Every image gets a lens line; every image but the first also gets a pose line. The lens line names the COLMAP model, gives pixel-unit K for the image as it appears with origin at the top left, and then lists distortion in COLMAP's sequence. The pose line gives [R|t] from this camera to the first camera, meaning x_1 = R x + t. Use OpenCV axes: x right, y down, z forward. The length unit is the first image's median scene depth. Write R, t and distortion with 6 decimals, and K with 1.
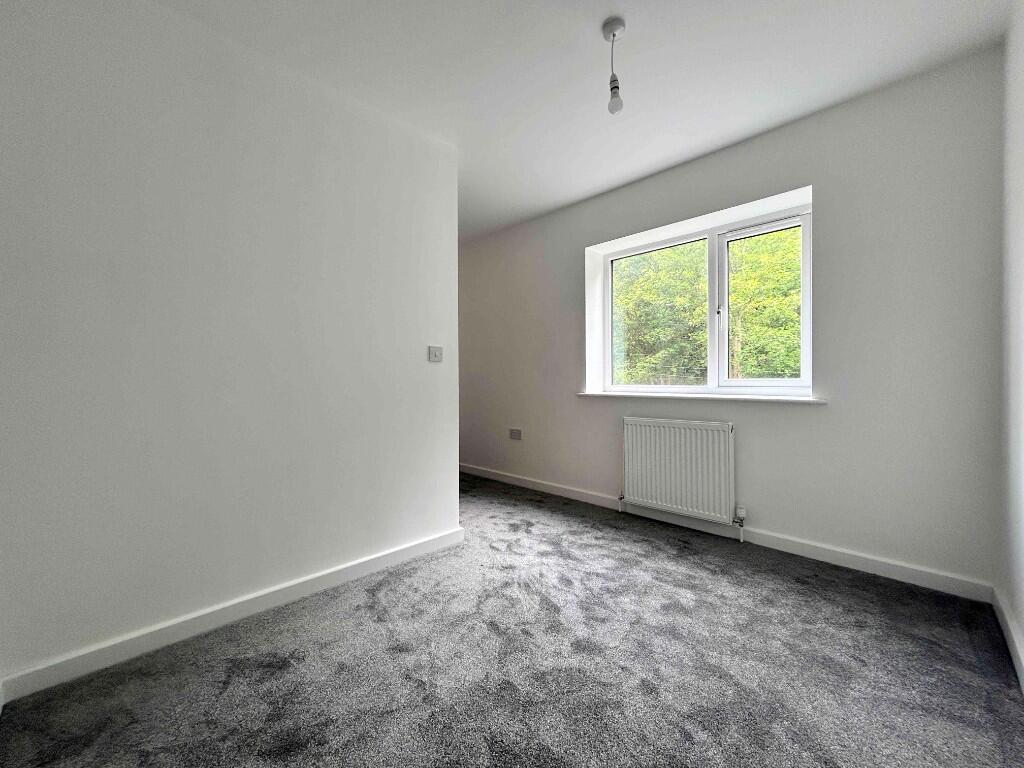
lens RADIAL K [[410.8, 0, 513.1], [0, 410.8, 380.4], [0, 0, 1]] dist [-0.002089, -0.000049]
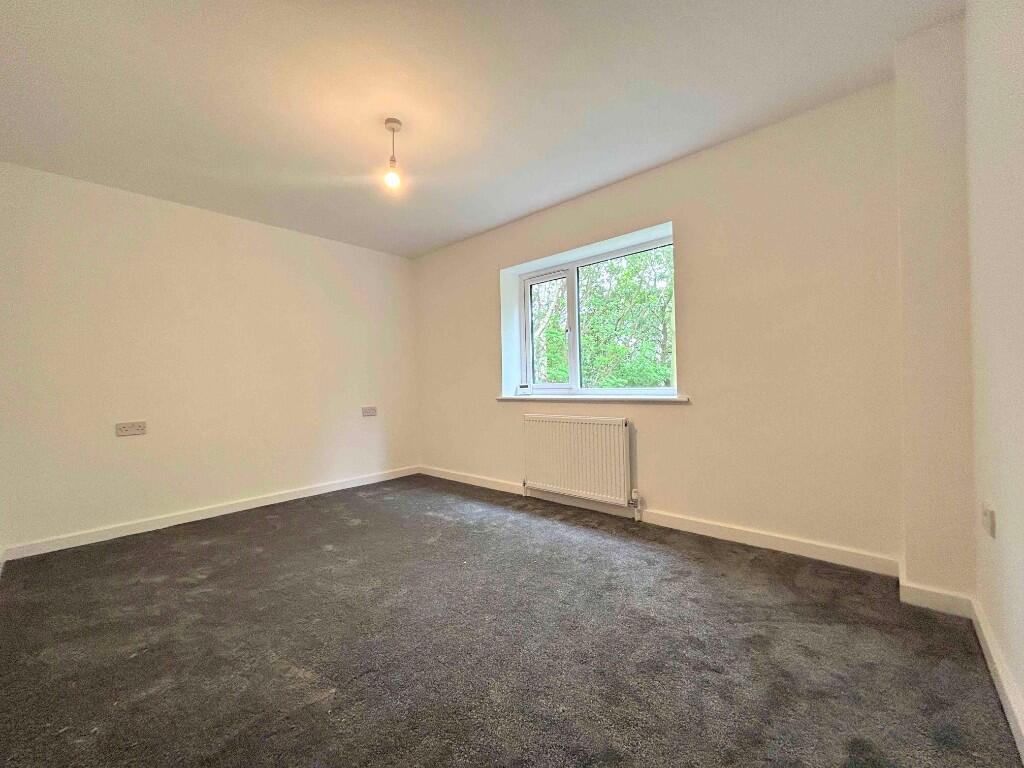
lens RADIAL K [[410.8, 0, 510.9], [0, 410.8, 386.8], [0, 0, 1]] dist [-0.002089, -0.000049]
pose [[0.999355, -0.018419, 0.030817, 0.171064], [0.018244, 0.999816, 0.005955, -0.002200], [-0.030921, -0.005389, 0.999507, -0.157894]]
